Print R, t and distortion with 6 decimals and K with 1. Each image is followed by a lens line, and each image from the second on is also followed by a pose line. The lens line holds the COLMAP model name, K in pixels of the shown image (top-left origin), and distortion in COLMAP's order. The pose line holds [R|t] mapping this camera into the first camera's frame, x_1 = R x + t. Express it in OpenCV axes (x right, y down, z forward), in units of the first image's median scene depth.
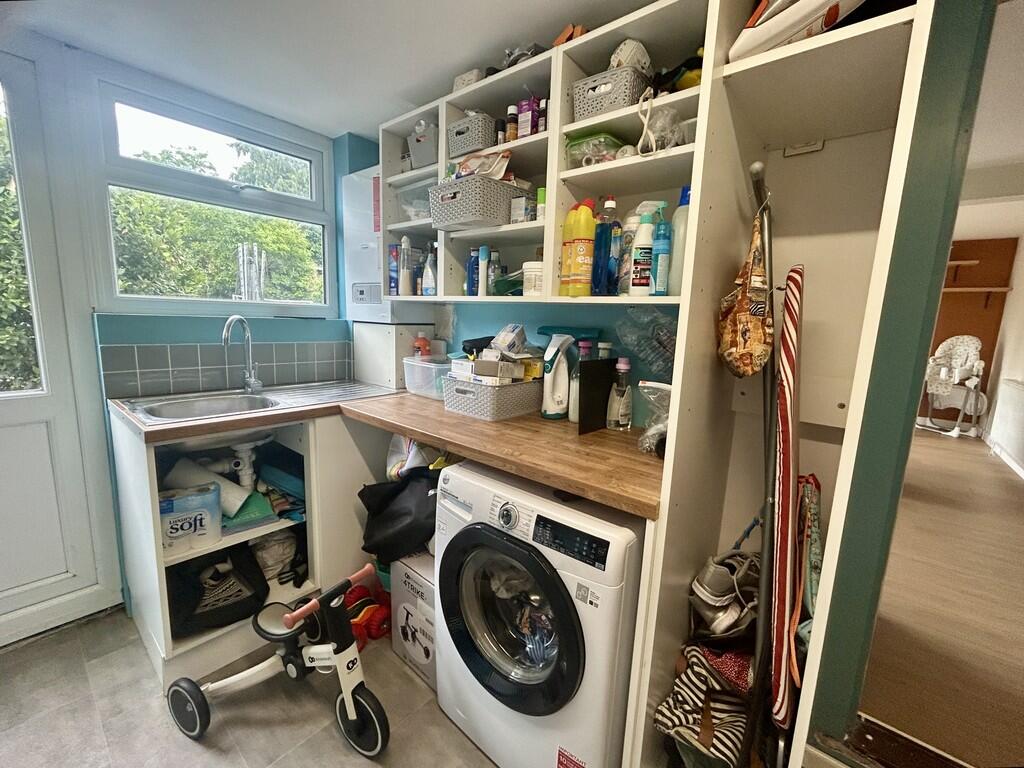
lens RADIAL K [[430.2, 0, 516.8], [0, 430.2, 385.2], [0, 0, 1]] dist [-0.002086, 0.000681]
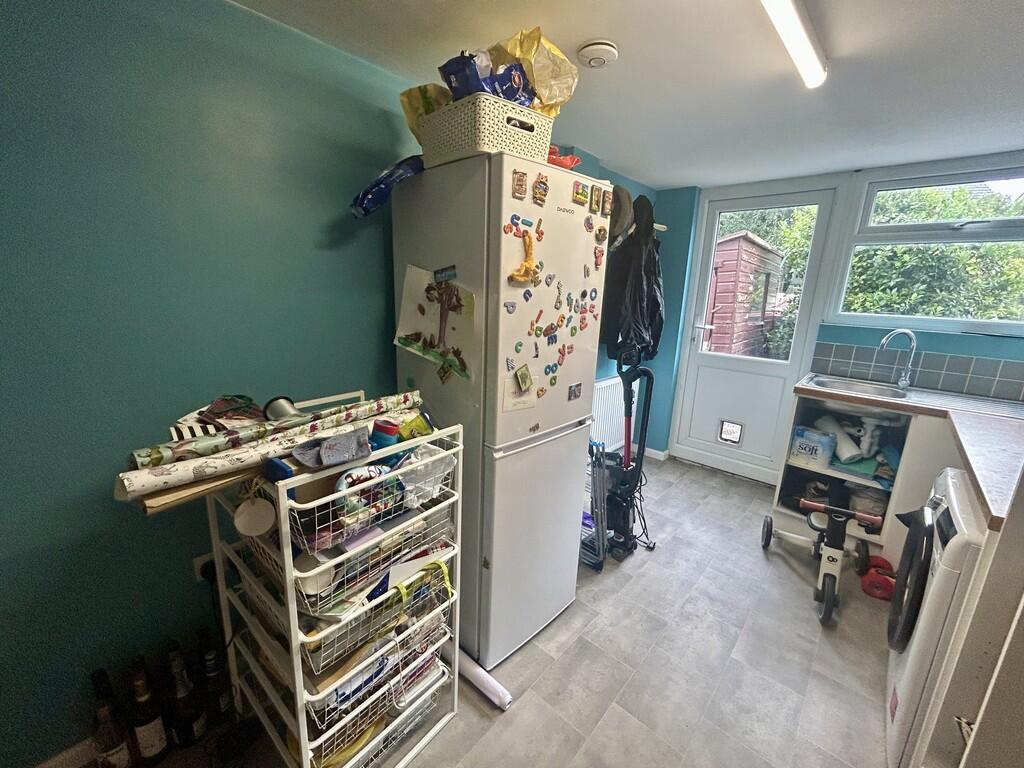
lens RADIAL K [[430.2, 0, 516.8], [0, 430.2, 385.2], [0, 0, 1]] dist [-0.002086, 0.000681]
pose [[-0.012964, 0.185424, -0.982573, 0.768379], [-0.195181, 0.963284, 0.184359, -0.005109], [0.980681, 0.194170, 0.023703, -0.194196]]
